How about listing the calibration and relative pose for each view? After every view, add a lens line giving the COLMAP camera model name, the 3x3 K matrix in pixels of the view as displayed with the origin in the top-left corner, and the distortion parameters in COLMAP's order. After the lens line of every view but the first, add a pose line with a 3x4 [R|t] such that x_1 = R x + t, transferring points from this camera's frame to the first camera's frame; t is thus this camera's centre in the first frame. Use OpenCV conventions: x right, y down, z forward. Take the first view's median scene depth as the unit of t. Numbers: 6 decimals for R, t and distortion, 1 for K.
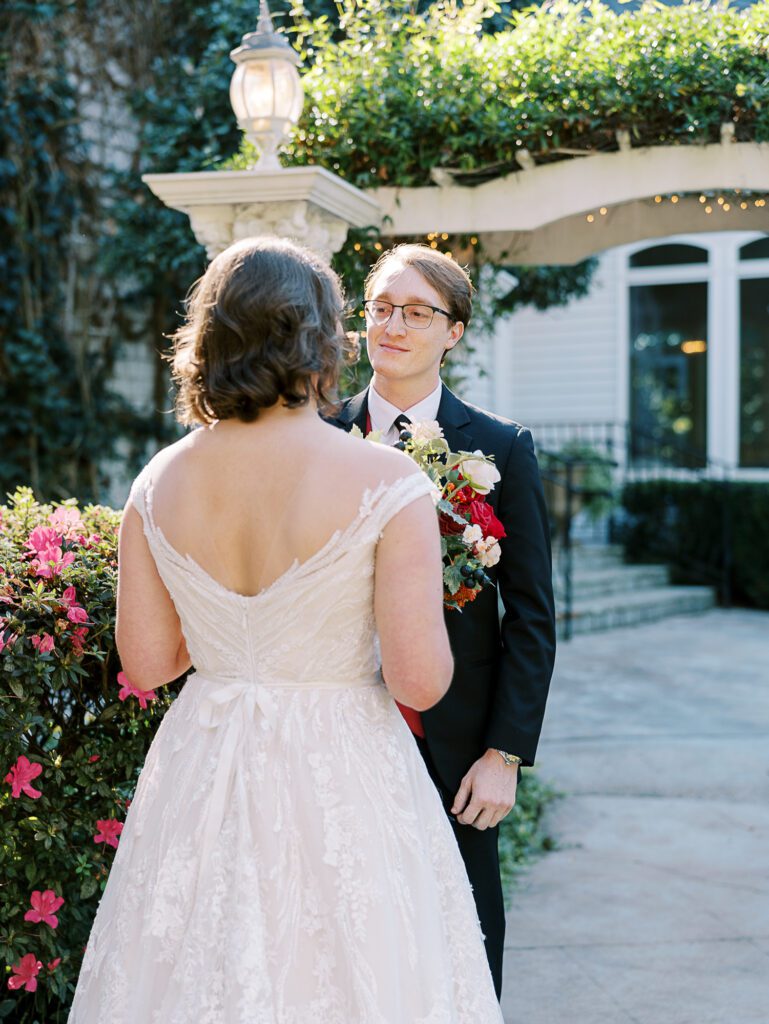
lens RADIAL K [[1637.6, 0, 384.5], [0, 1637.6, 512.0], [0, 0, 1]] dist [0.047134, -0.083500]
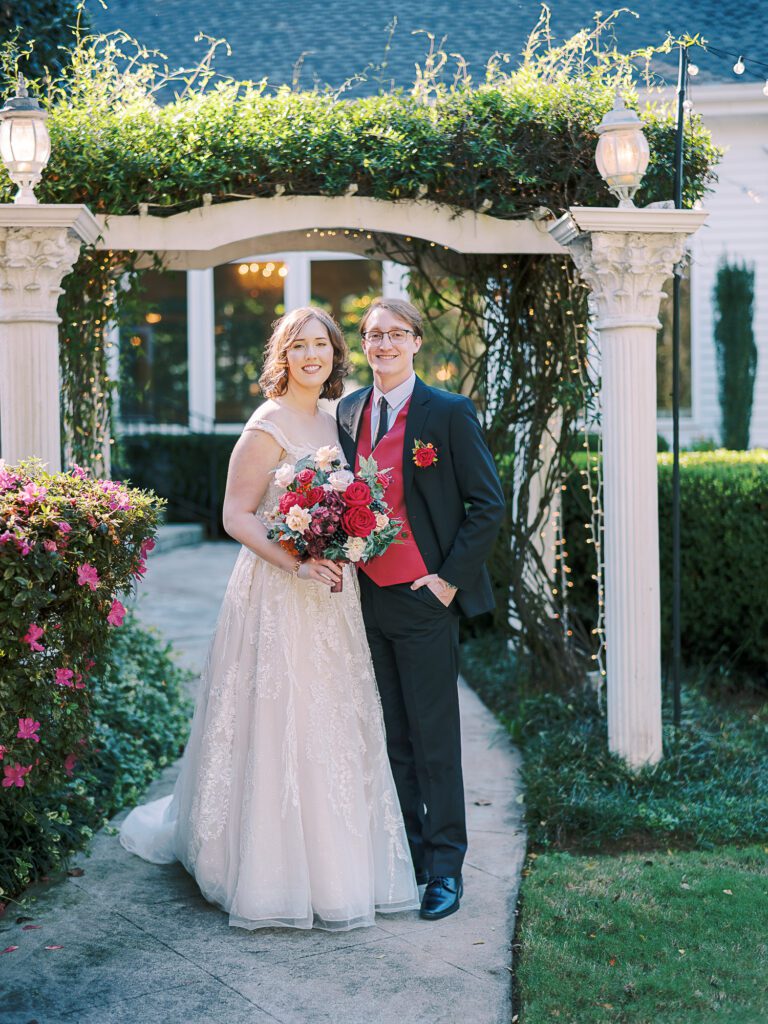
lens RADIAL K [[1524.6, 0, 386.4], [0, 1524.6, 471.8], [0, 0, 1]] dist [-0.018824, -0.116001]
pose [[0.926703, -0.019776, 0.375274, -0.263752], [0.018044, 0.999804, 0.008129, 0.004005], [-0.375362, -0.000762, 0.926878, -0.237155]]
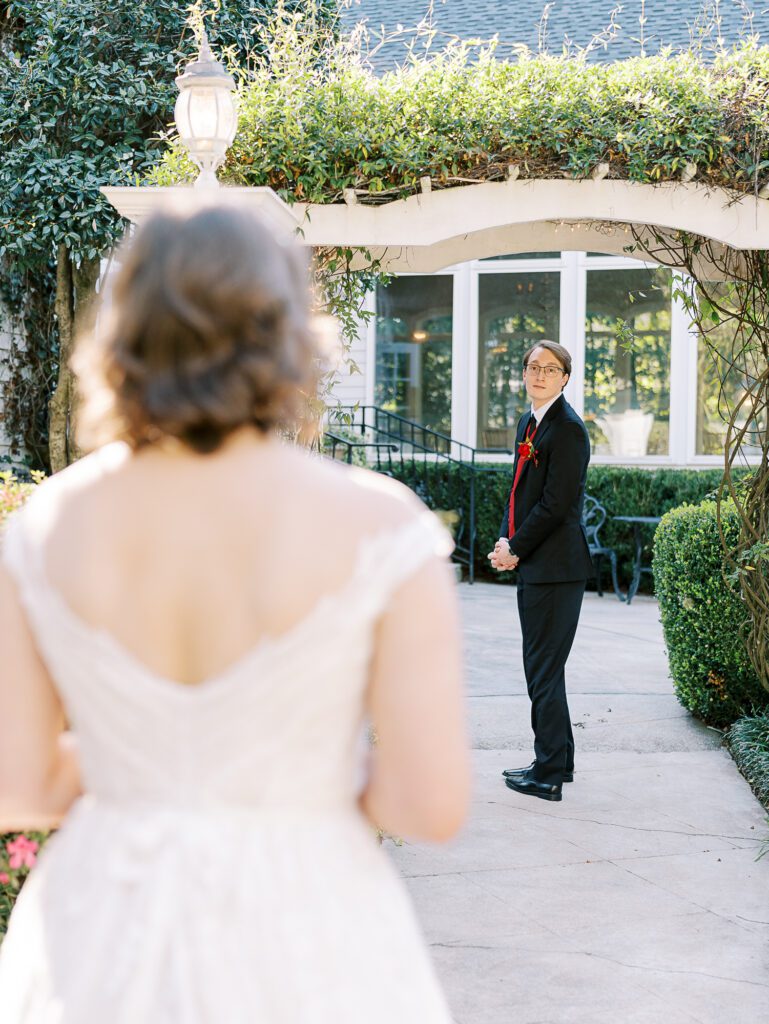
lens RADIAL K [[1615.6, 0, 384.5], [0, 1615.6, 512.0], [0, 0, 1]] dist [-0.018588, 0.048711]
pose [[0.980127, 0.004084, 0.198327, -0.168117], [-0.006754, 0.999895, 0.012785, -0.002536], [-0.198254, -0.013870, 0.980052, -0.094676]]
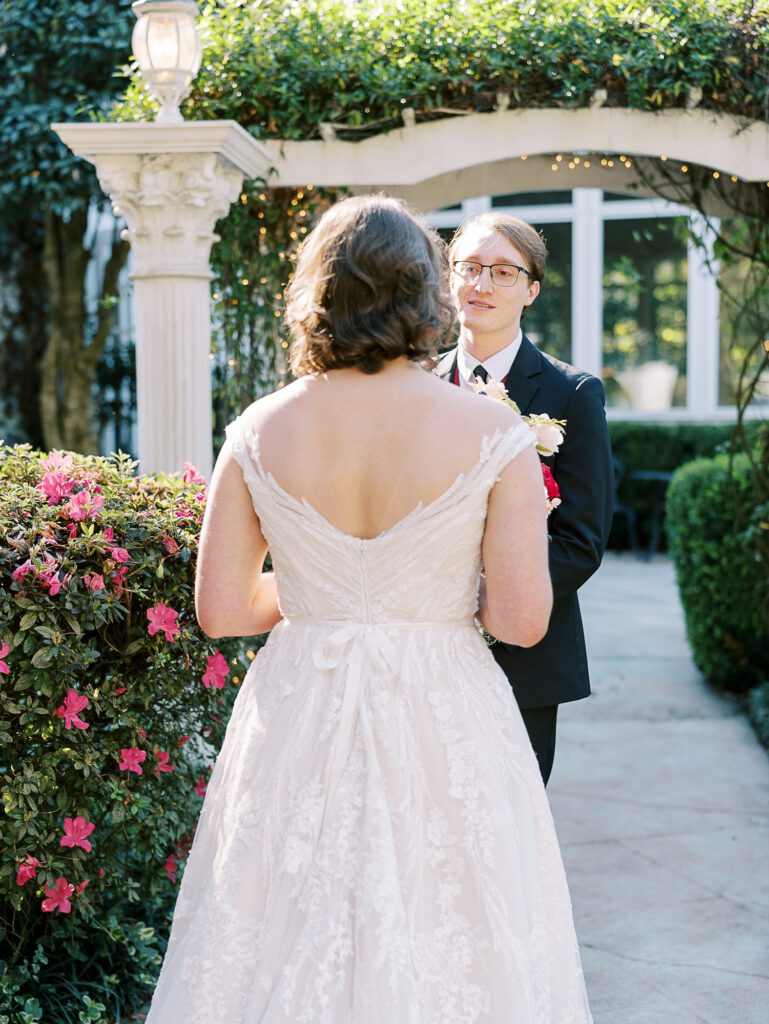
lens RADIAL K [[1626.3, 0, 379.1], [0, 1626.3, 518.0], [0, 0, 1]] dist [0.005400, -0.021628]
pose [[0.983701, -0.015567, 0.179137, -0.127495], [0.008379, 0.999132, 0.040811, -0.001072], [-0.179617, -0.038645, 0.982977, -0.031282]]
